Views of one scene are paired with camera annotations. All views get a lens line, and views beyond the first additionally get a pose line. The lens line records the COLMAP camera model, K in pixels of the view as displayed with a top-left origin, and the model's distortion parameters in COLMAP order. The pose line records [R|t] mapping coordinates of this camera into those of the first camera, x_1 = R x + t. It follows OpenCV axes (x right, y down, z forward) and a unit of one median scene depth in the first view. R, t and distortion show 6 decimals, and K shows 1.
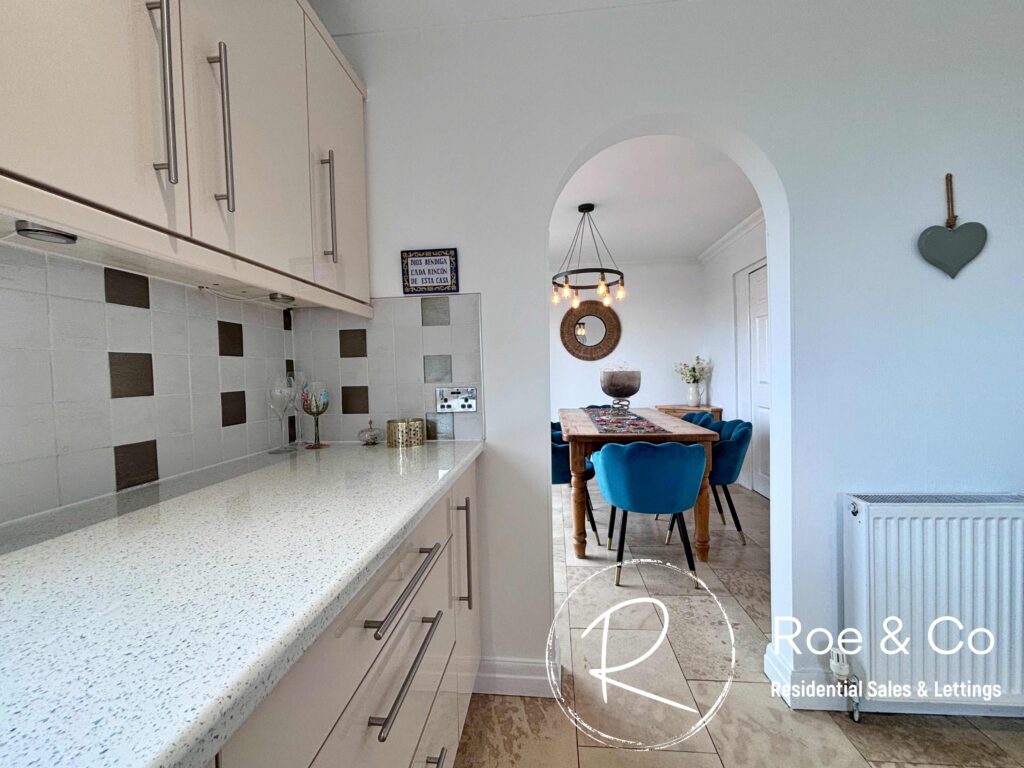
lens RADIAL K [[410.1, 0, 514.2], [0, 410.1, 381.7], [0, 0, 1]] dist [-0.015717, 0.002914]
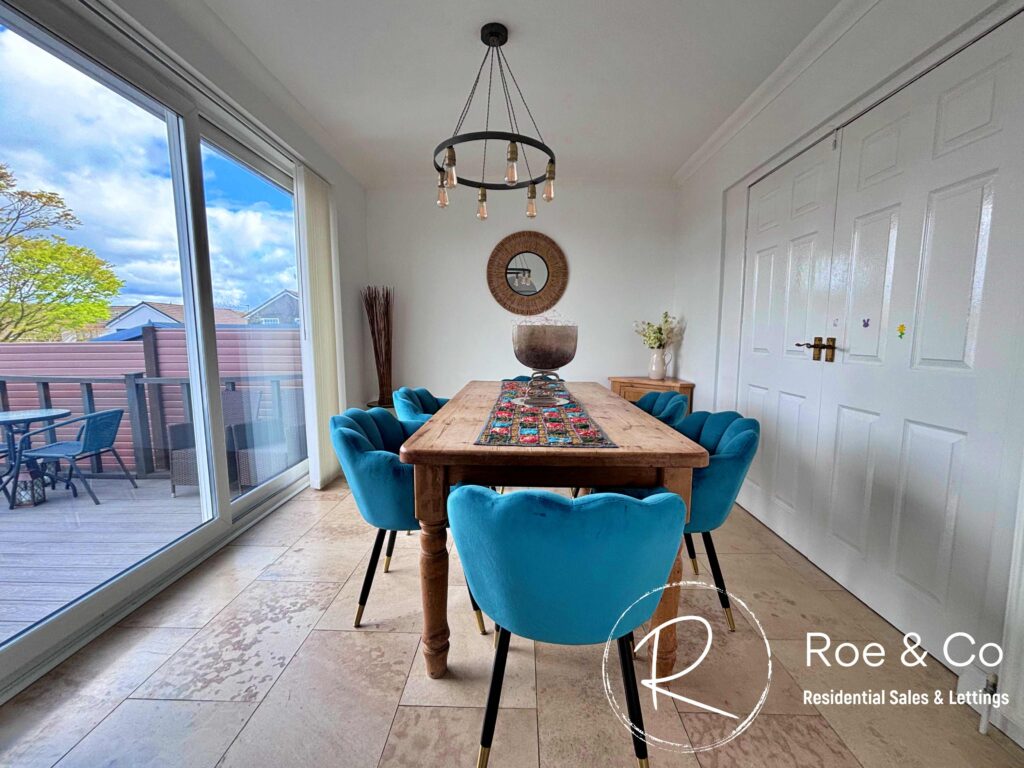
lens RADIAL K [[410.1, 0, 510.5], [0, 410.1, 382.6], [0, 0, 1]] dist [-0.015717, 0.002914]
pose [[0.996728, 0.019619, 0.078414, 0.156782], [-0.027126, 0.995026, 0.095853, 0.001820], [-0.076143, -0.097667, 0.992302, 0.382781]]
